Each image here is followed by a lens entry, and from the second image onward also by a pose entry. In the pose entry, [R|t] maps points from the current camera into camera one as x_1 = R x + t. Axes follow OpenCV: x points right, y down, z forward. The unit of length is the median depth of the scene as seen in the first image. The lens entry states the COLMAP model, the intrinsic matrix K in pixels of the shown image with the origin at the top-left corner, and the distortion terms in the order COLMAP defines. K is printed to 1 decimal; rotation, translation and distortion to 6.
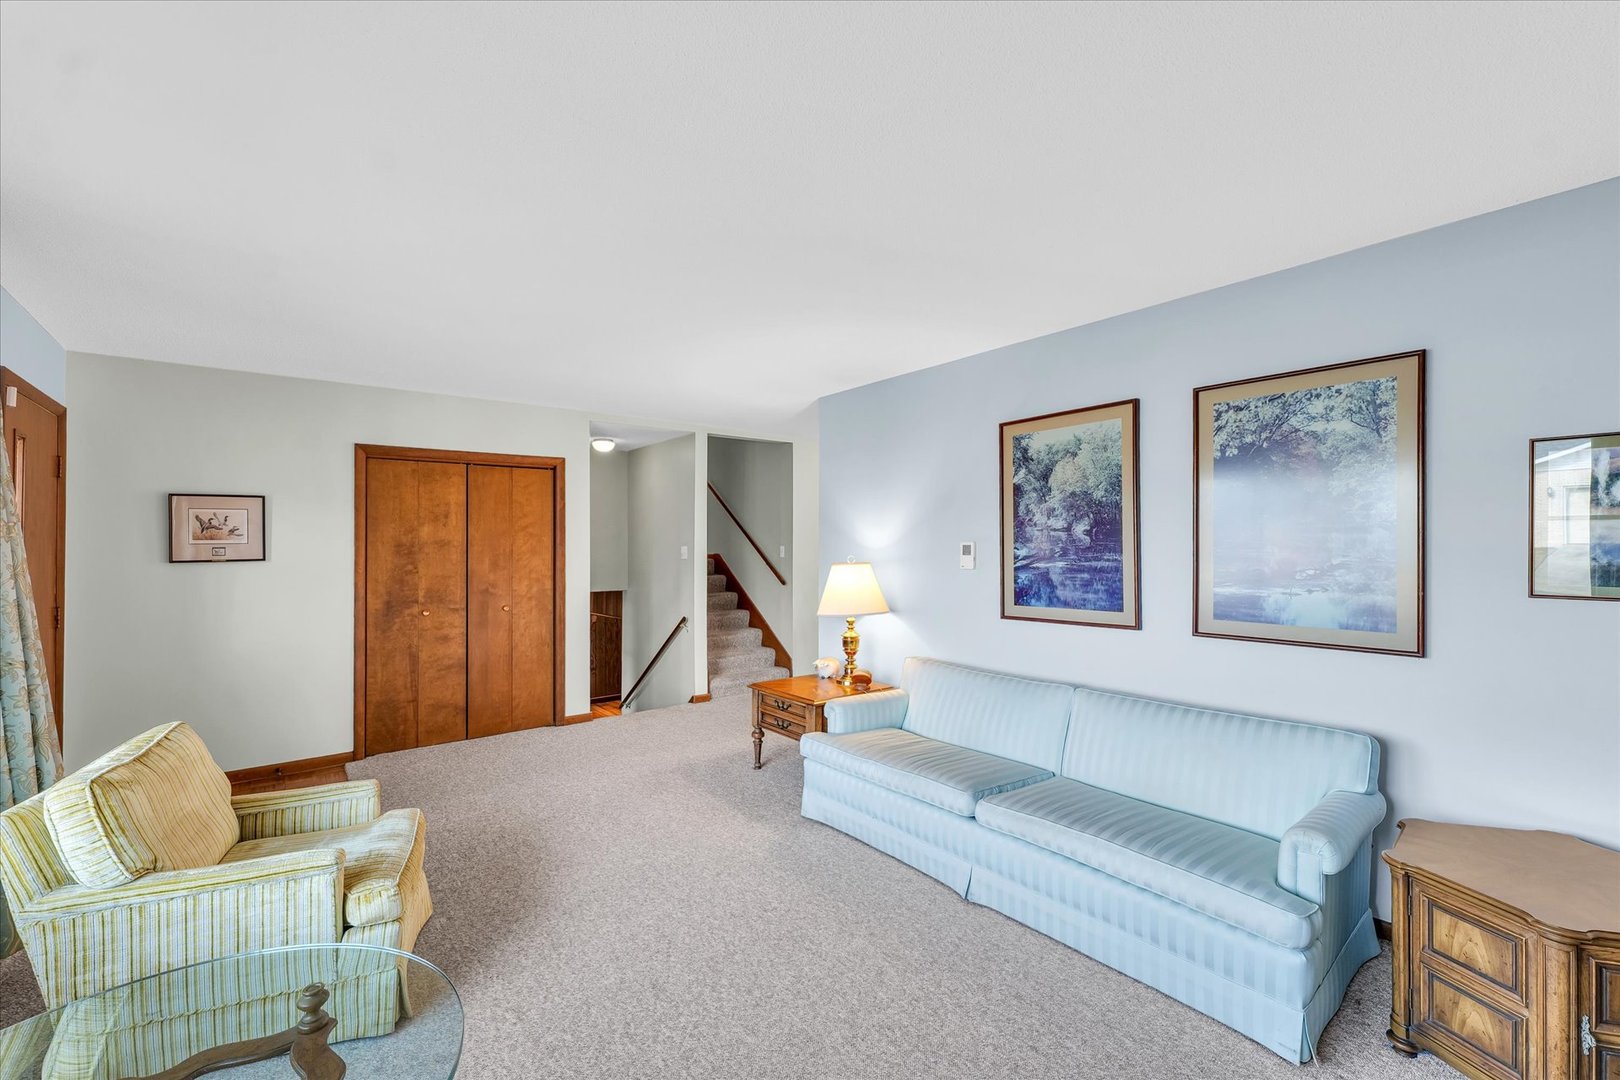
lens RADIAL K [[684.7, 0, 808.2], [0, 684.7, 545.5], [0, 0, 1]] dist [0.001376, 0.000108]
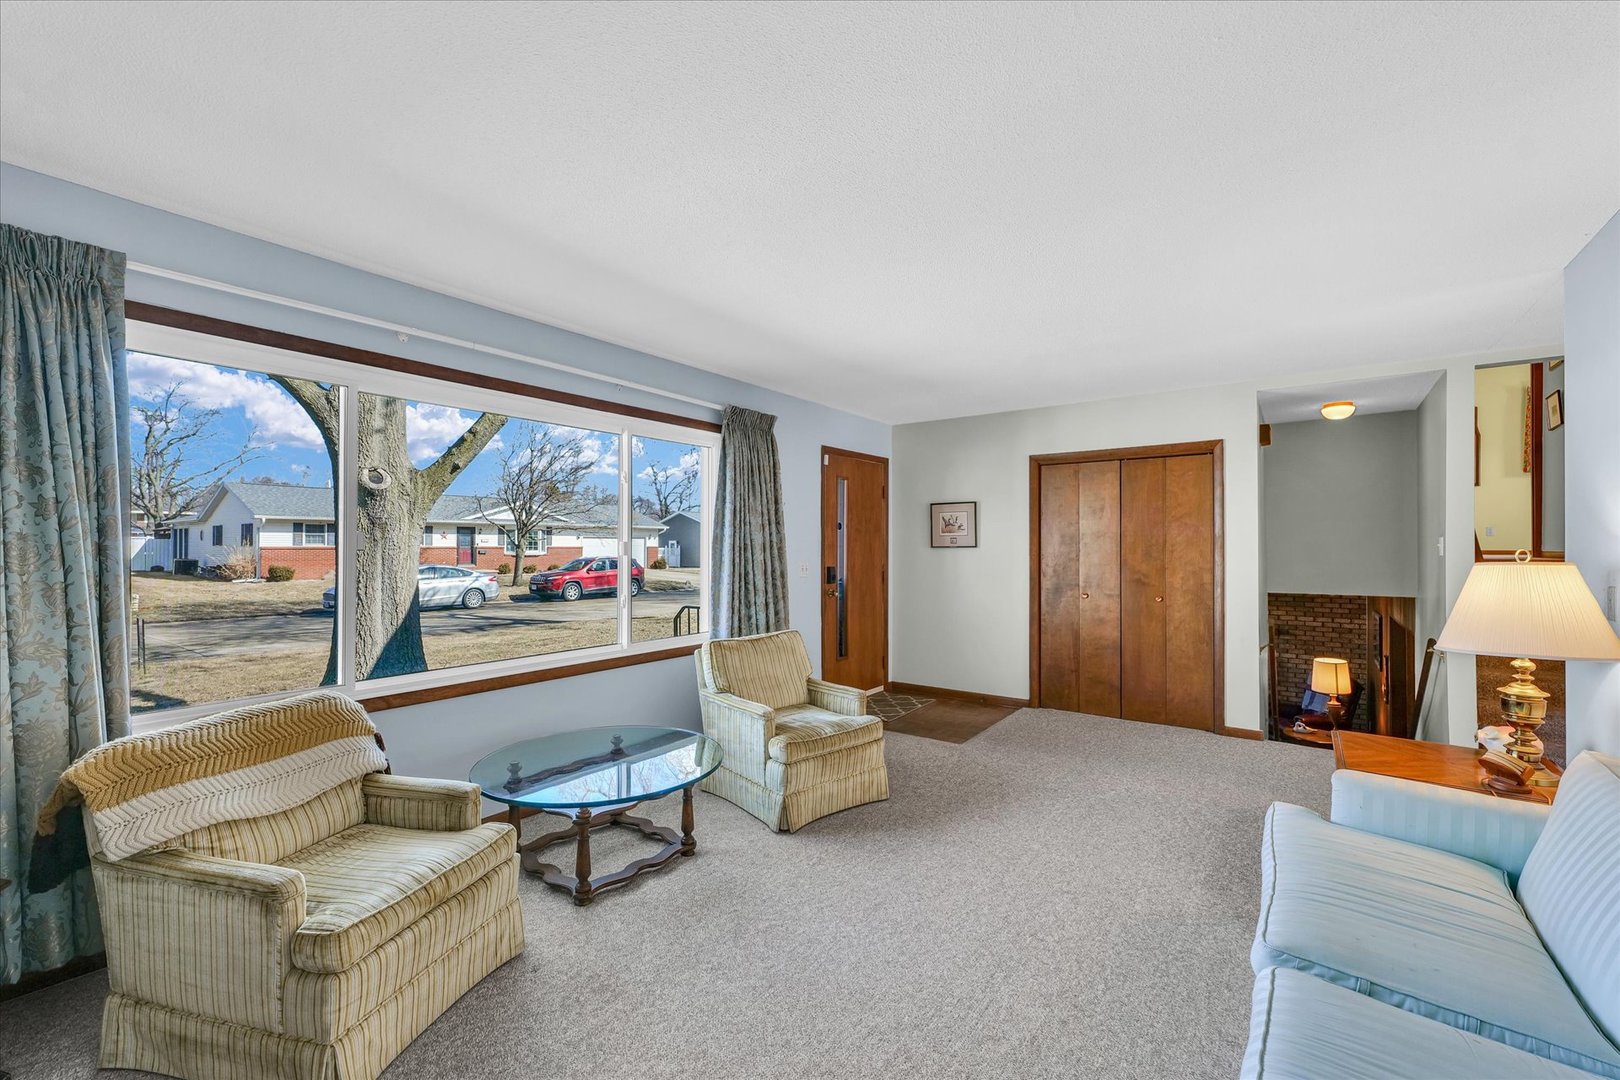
lens RADIAL K [[673.5, 0, 813.1], [0, 673.5, 541.7], [0, 0, 1]] dist [-0.000843, -0.000070]
pose [[0.261070, 0.002622, -0.965316, 0.393128], [-0.002300, 0.999995, 0.002094, 0.006945], [0.965317, 0.001674, 0.261075, 0.266878]]
